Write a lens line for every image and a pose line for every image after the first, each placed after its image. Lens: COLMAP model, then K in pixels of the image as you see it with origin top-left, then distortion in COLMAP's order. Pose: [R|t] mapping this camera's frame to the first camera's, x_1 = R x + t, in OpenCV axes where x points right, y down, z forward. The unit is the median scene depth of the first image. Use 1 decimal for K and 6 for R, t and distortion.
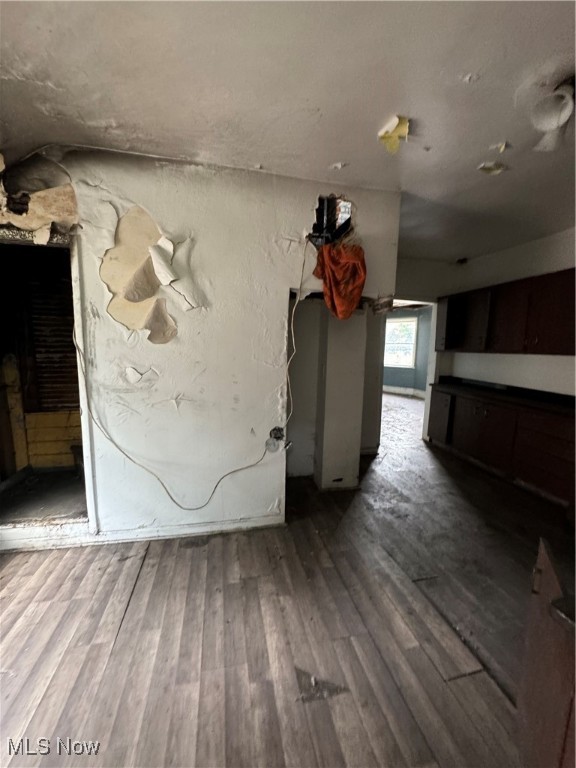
lens RADIAL K [[306.1, 0, 289.0], [0, 306.1, 384.5], [0, 0, 1]] dist [-0.002181, 0.000923]
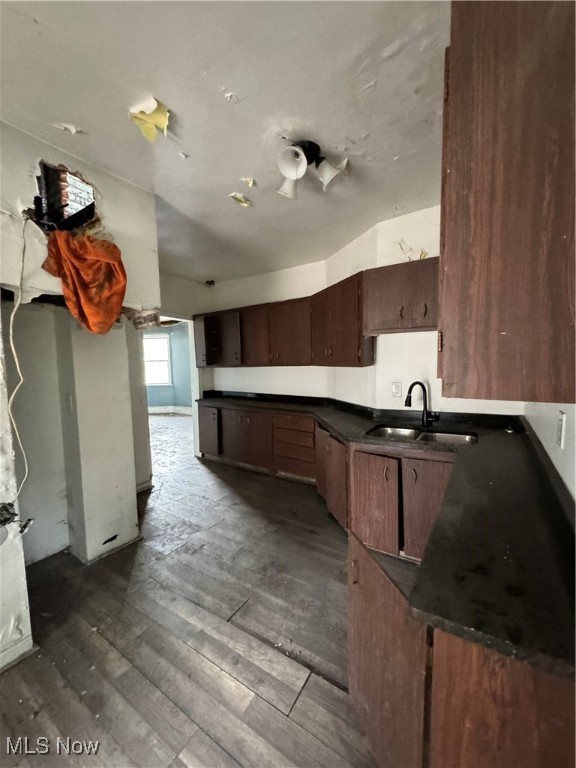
lens RADIAL K [[306.1, 0, 289.3], [0, 306.1, 384.9], [0, 0, 1]] dist [-0.002181, 0.000923]
pose [[0.712054, -0.090146, 0.696314, -0.029253], [0.126219, 0.992002, -0.000646, -0.024272], [-0.690687, 0.088348, 0.717737, 0.130069]]
